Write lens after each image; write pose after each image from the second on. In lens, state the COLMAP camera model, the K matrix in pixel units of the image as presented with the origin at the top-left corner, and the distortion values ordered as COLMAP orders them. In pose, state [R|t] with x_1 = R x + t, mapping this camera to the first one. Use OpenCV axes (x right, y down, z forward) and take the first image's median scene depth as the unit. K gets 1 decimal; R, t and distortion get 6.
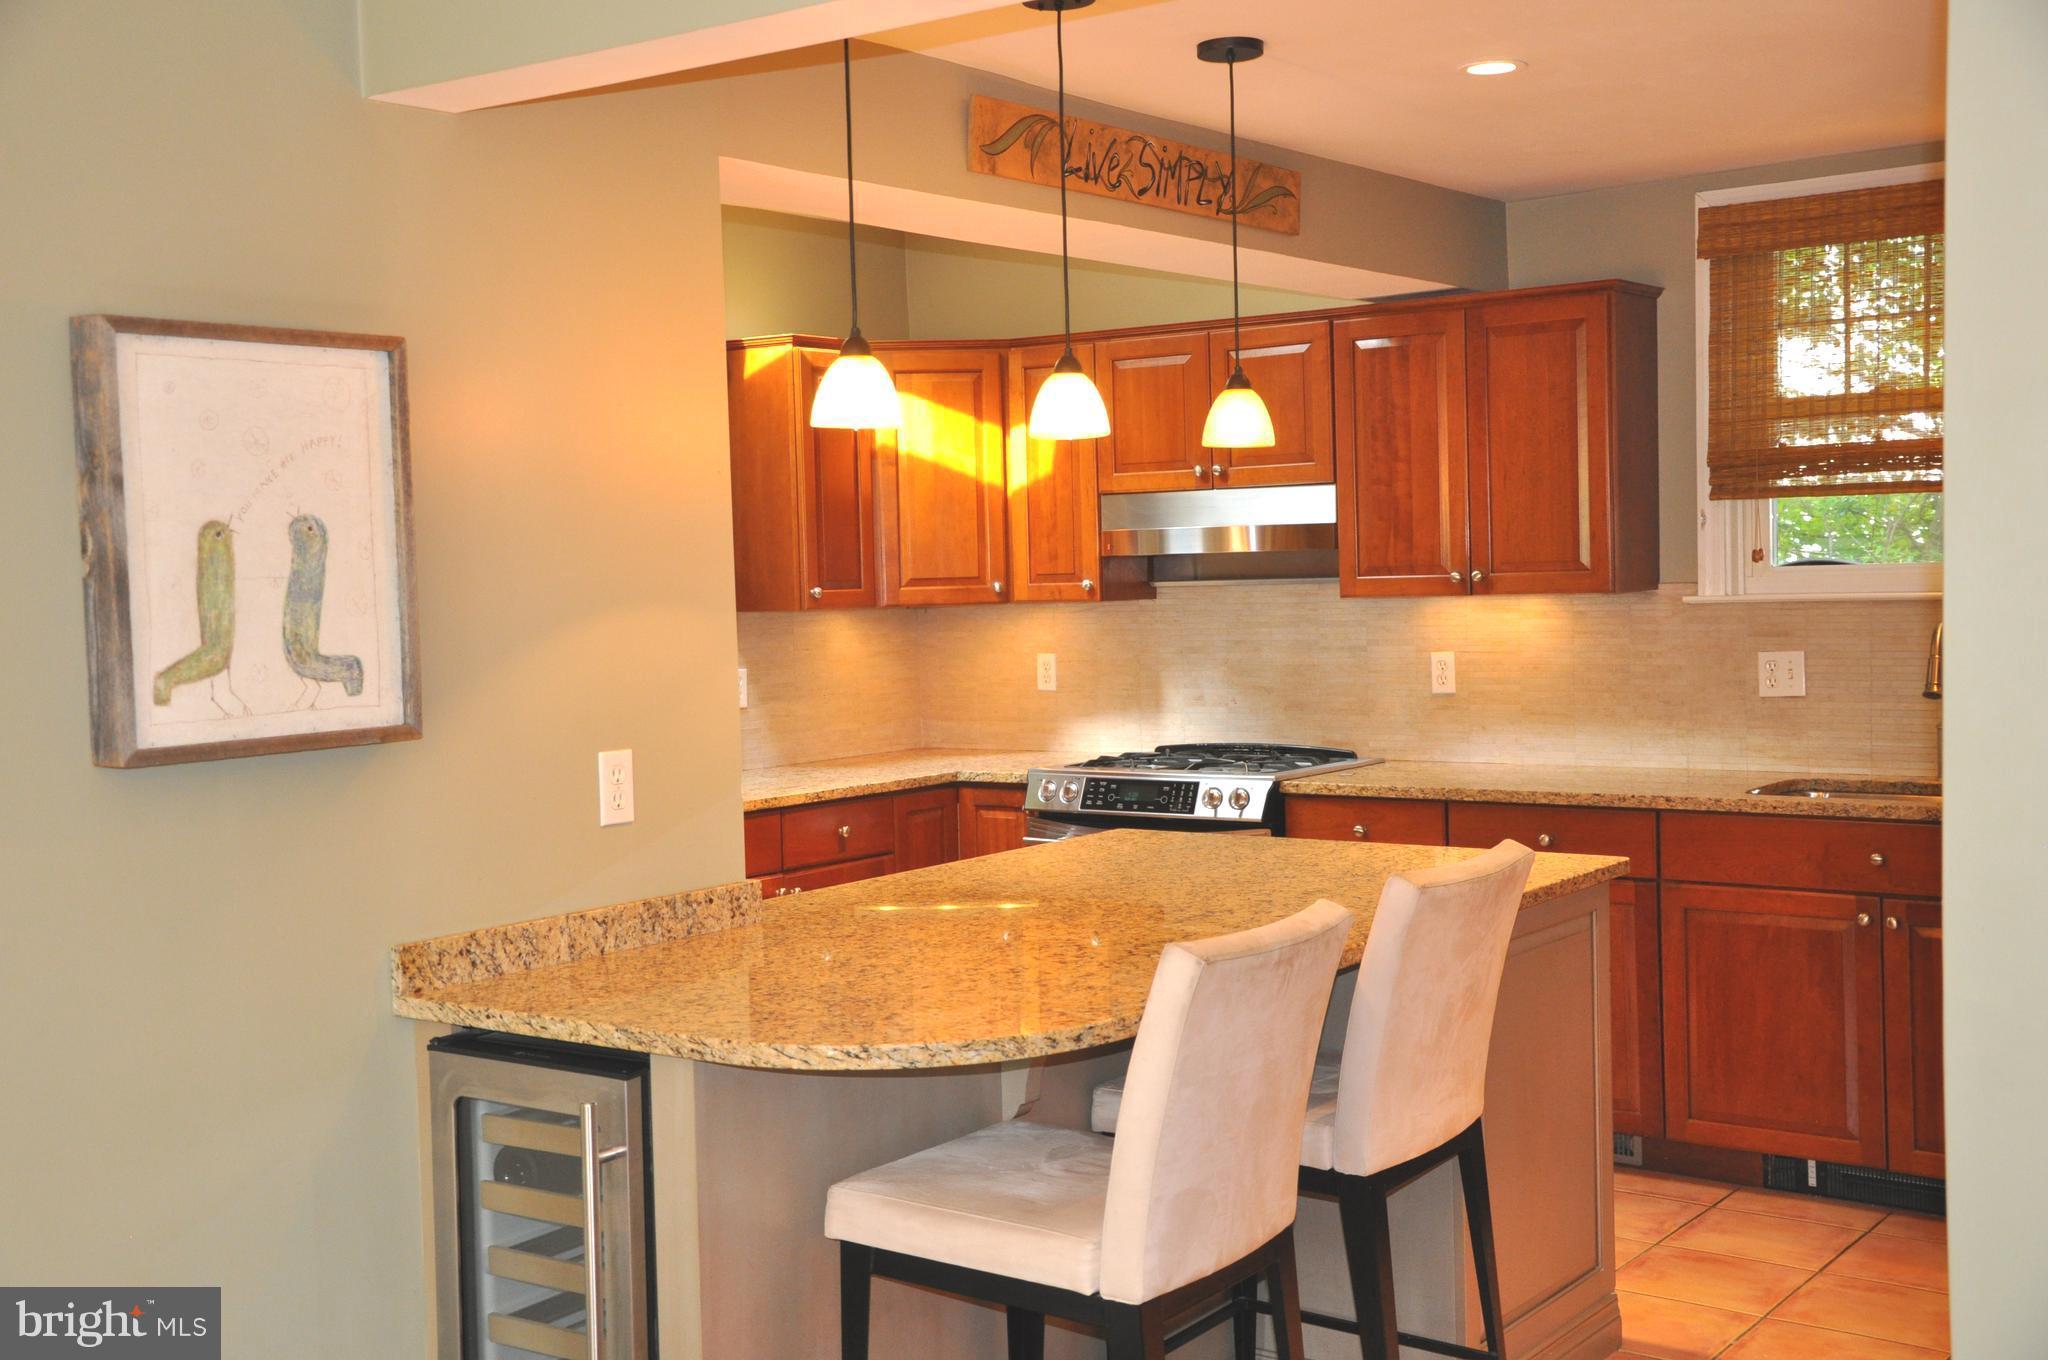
lens RADIAL K [[2266.2, 0, 1006.6], [0, 2266.2, 672.6], [0, 0, 1]] dist [0.075635, 0.000000]
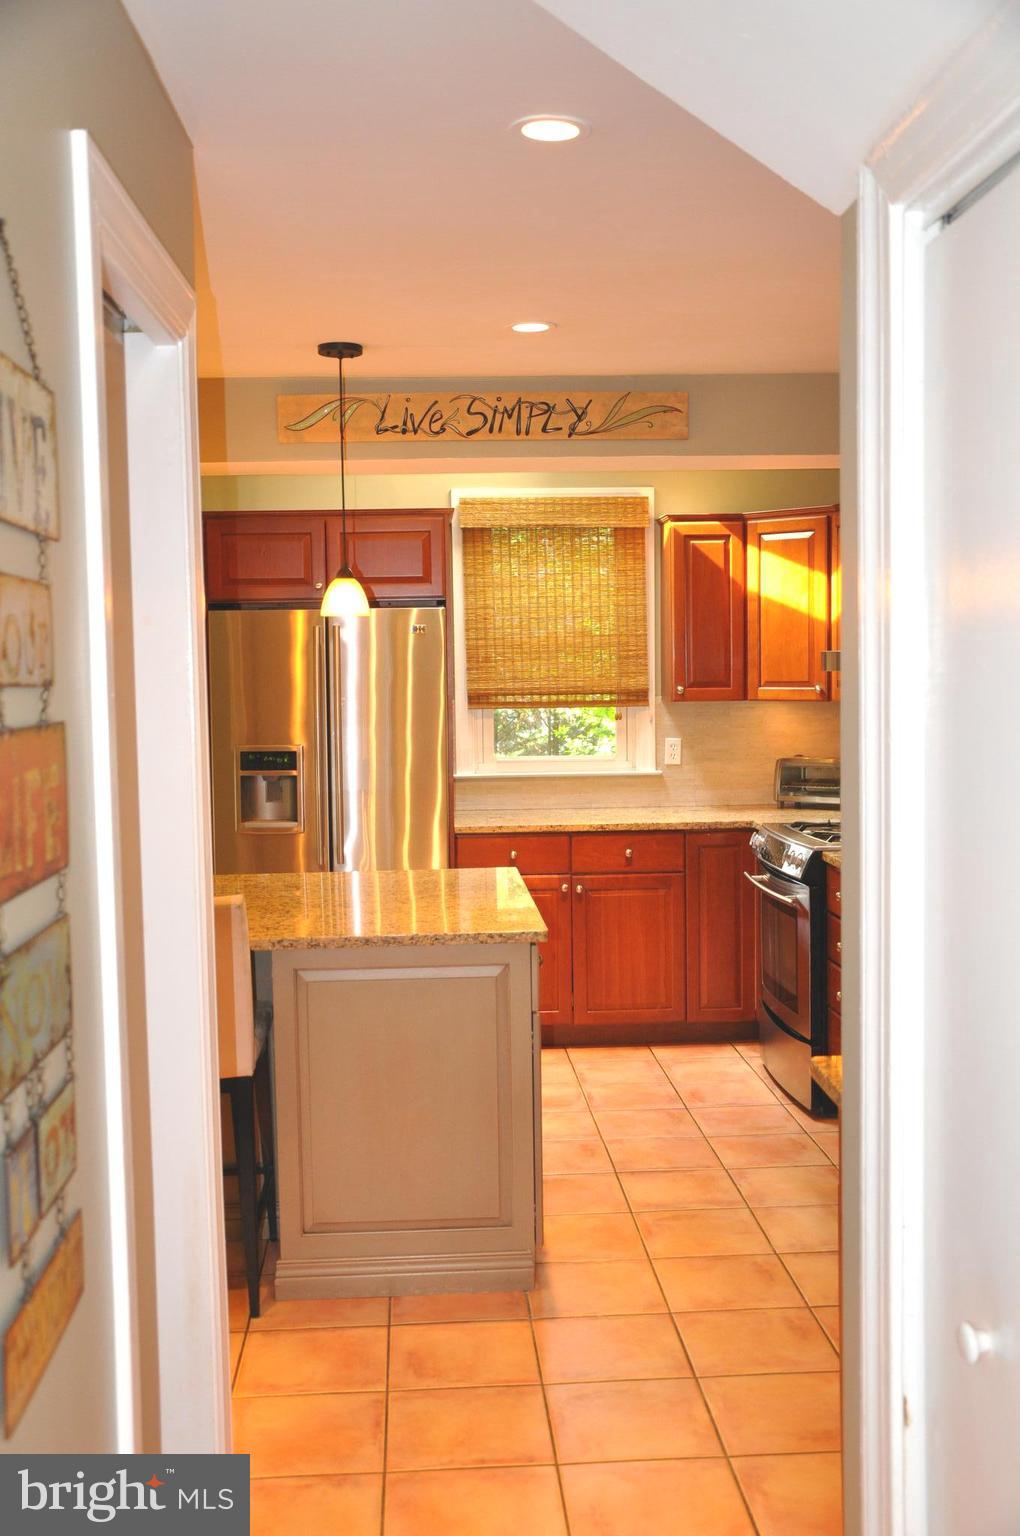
lens RADIAL K [[1529.6, 0, 510.4], [0, 1529.6, 782.3], [0, 0, 1]] dist [0.012050, 0.000000]
pose [[0.645744, 0.079085, -0.759447, 0.673466], [-0.036791, 0.996689, 0.072507, -0.048683], [0.762667, -0.018880, 0.646516, 0.307752]]
